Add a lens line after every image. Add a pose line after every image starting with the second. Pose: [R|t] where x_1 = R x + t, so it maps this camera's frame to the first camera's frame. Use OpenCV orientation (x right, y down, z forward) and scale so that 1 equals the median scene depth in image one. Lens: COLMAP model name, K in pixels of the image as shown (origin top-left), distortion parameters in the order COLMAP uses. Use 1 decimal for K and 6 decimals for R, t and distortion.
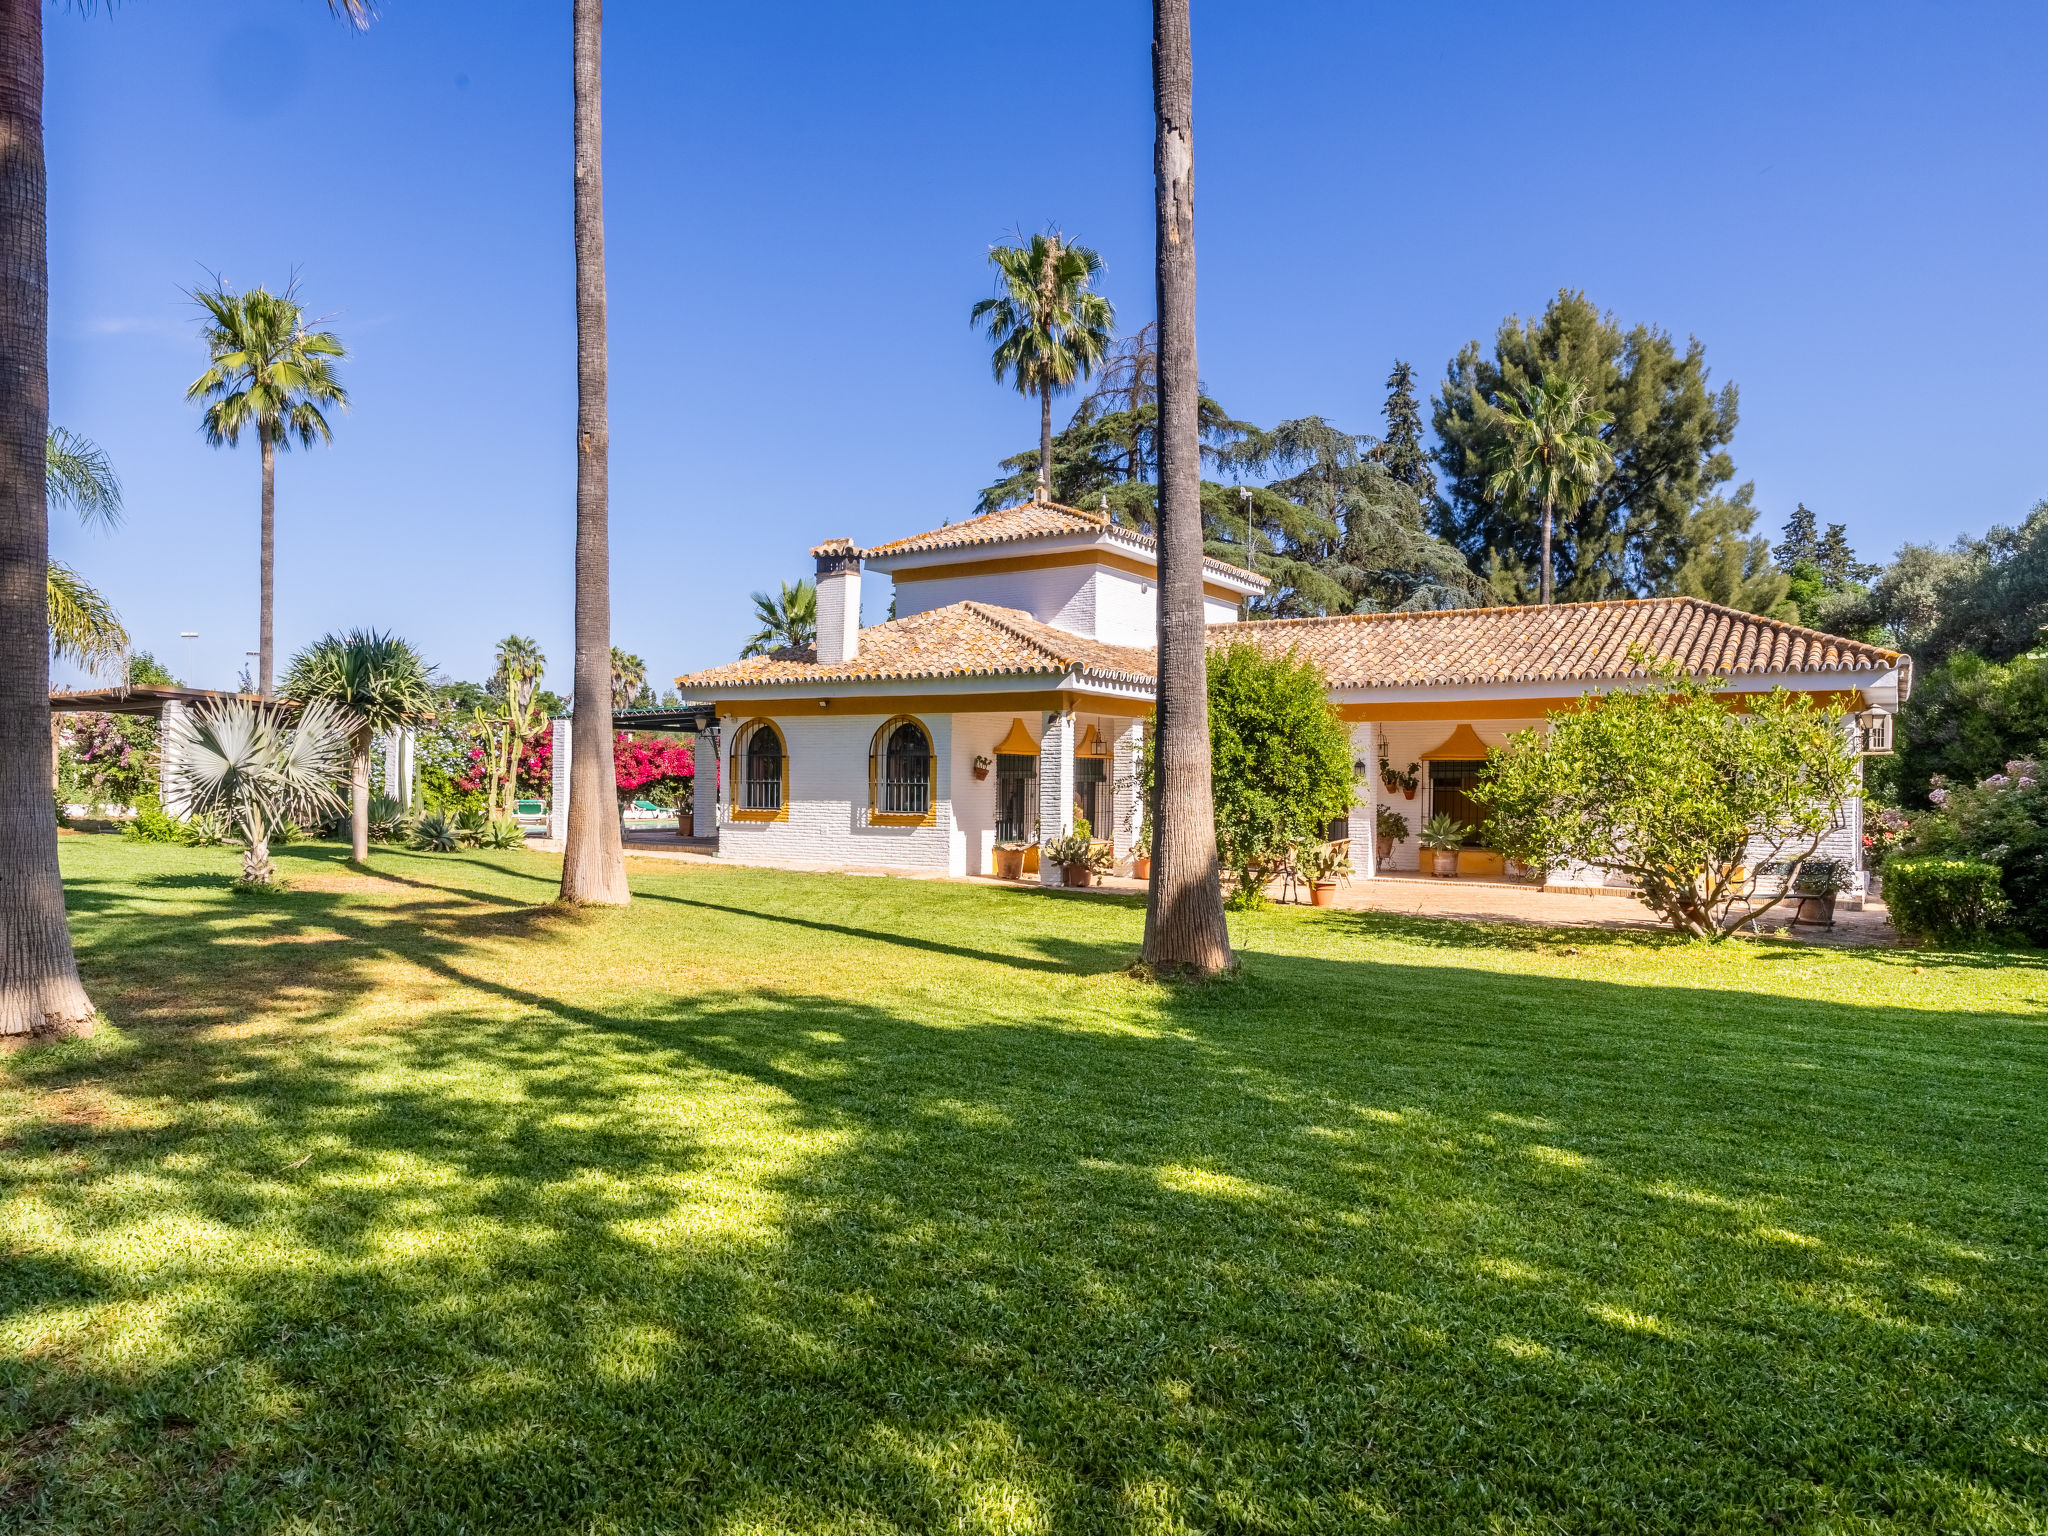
lens RADIAL K [[1275.3, 0, 1012.6], [0, 1275.3, 758.6], [0, 0, 1]] dist [0.000542, 0.000366]
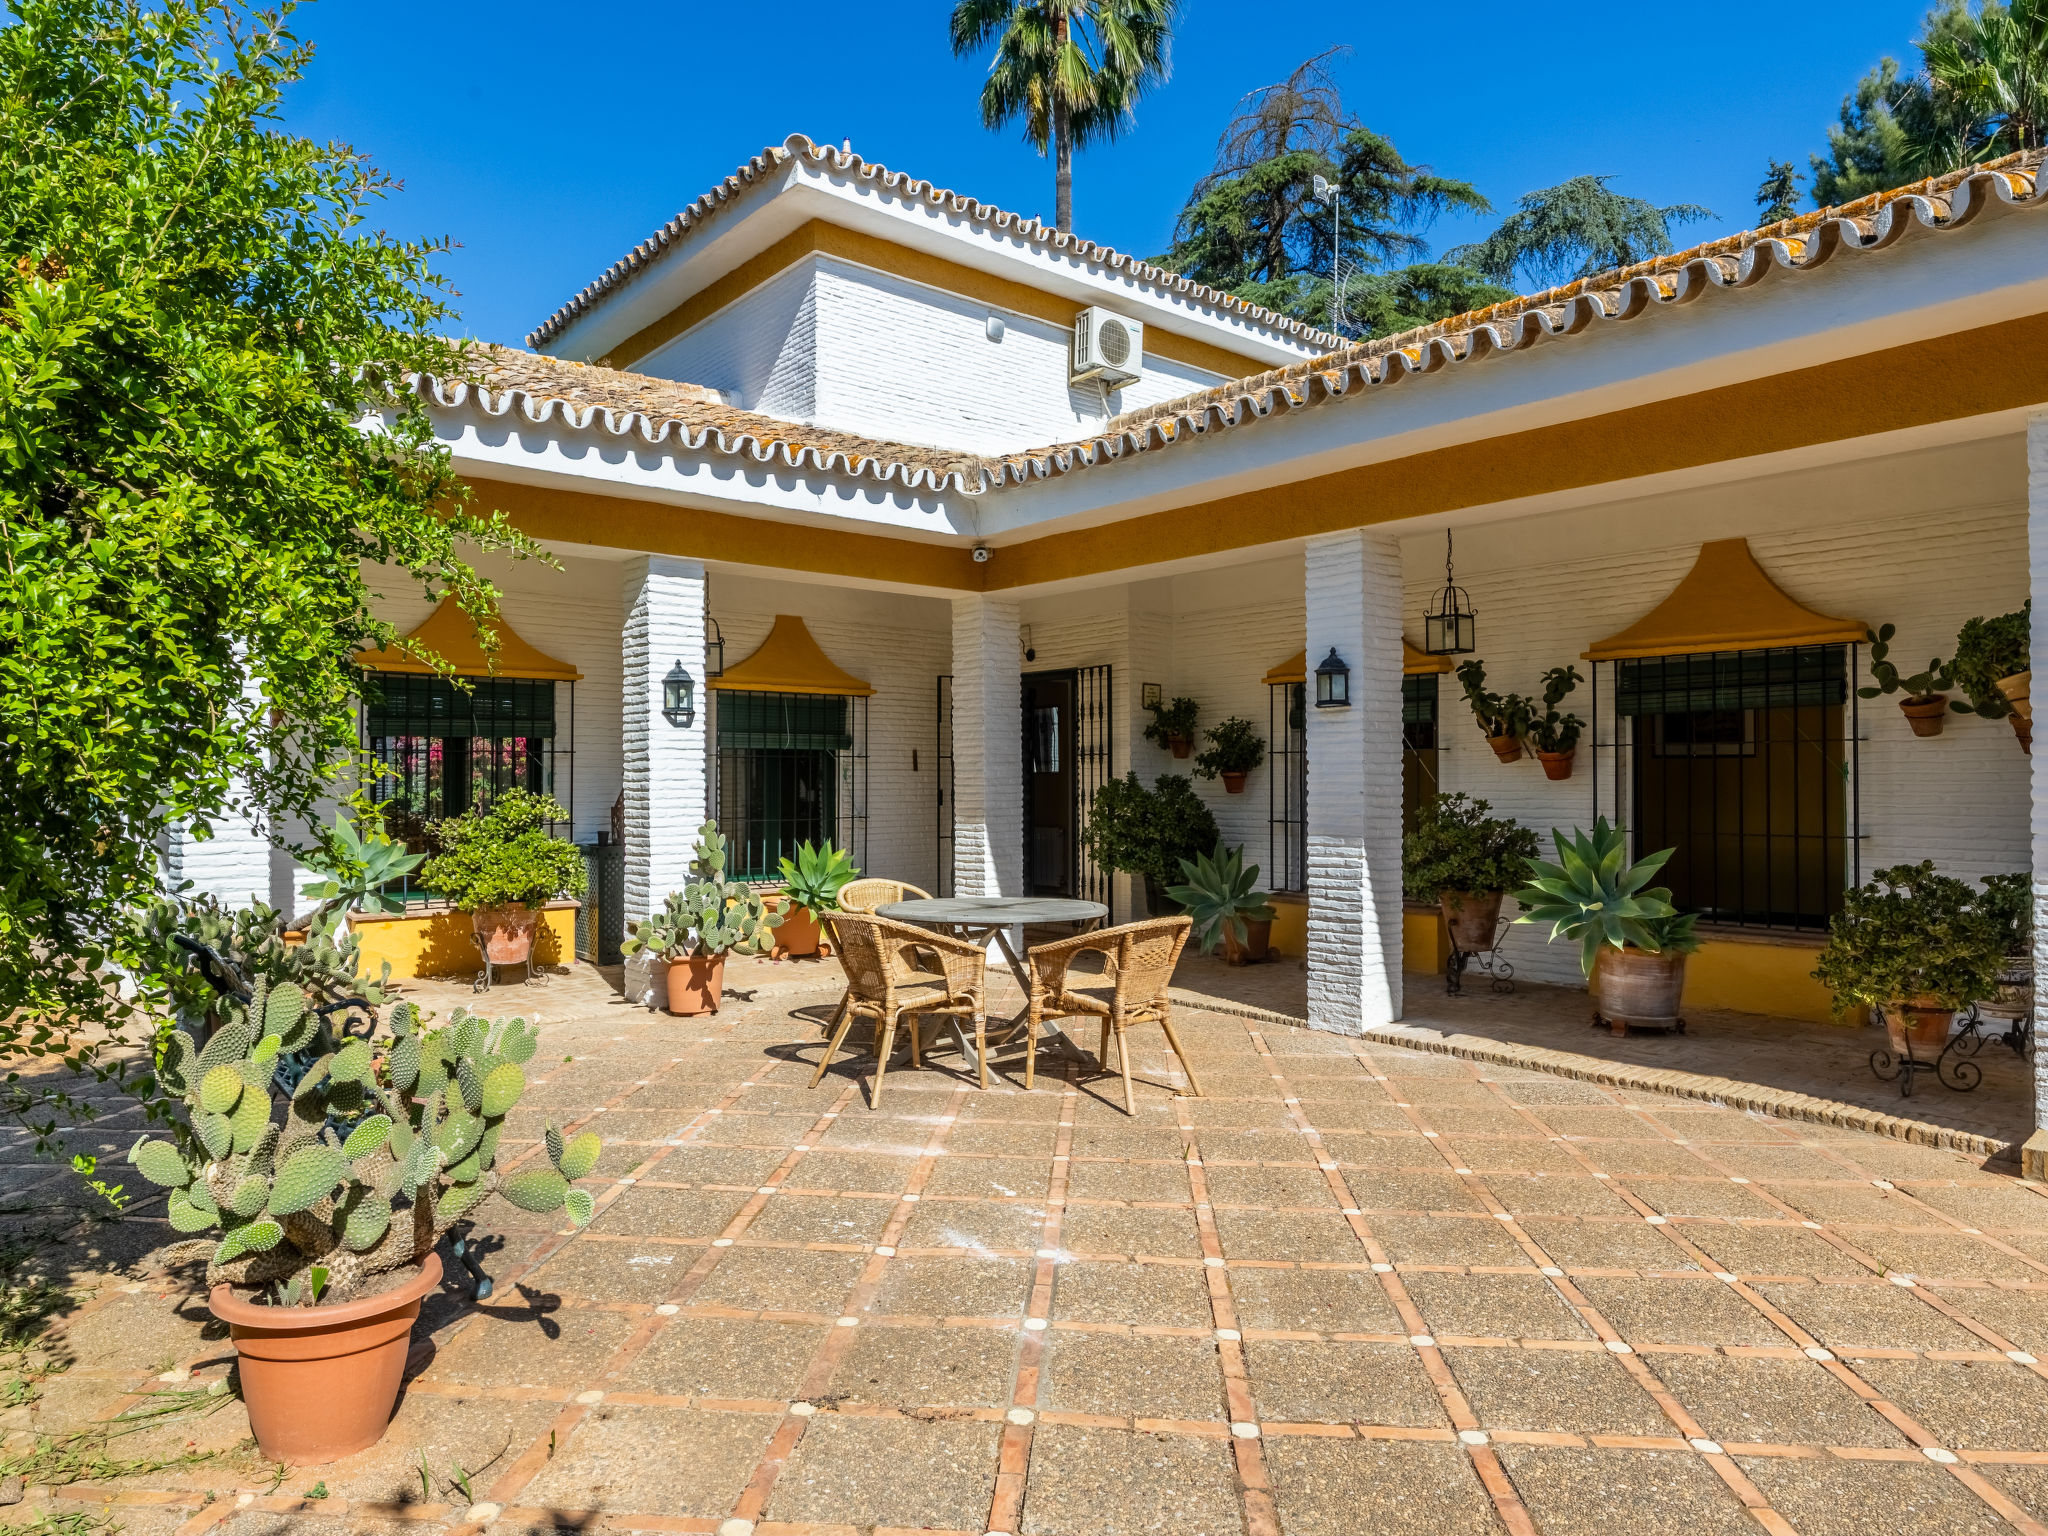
lens RADIAL K [[1275.3, 0, 1012.6], [0, 1275.3, 758.6], [0, 0, 1]] dist [0.000542, 0.000366]
pose [[0.961072, -0.018945, -0.275647, 0.256415], [0.019731, 0.999805, 0.000077, 0.023015], [0.275592, -0.005512, 0.961259, 0.612792]]
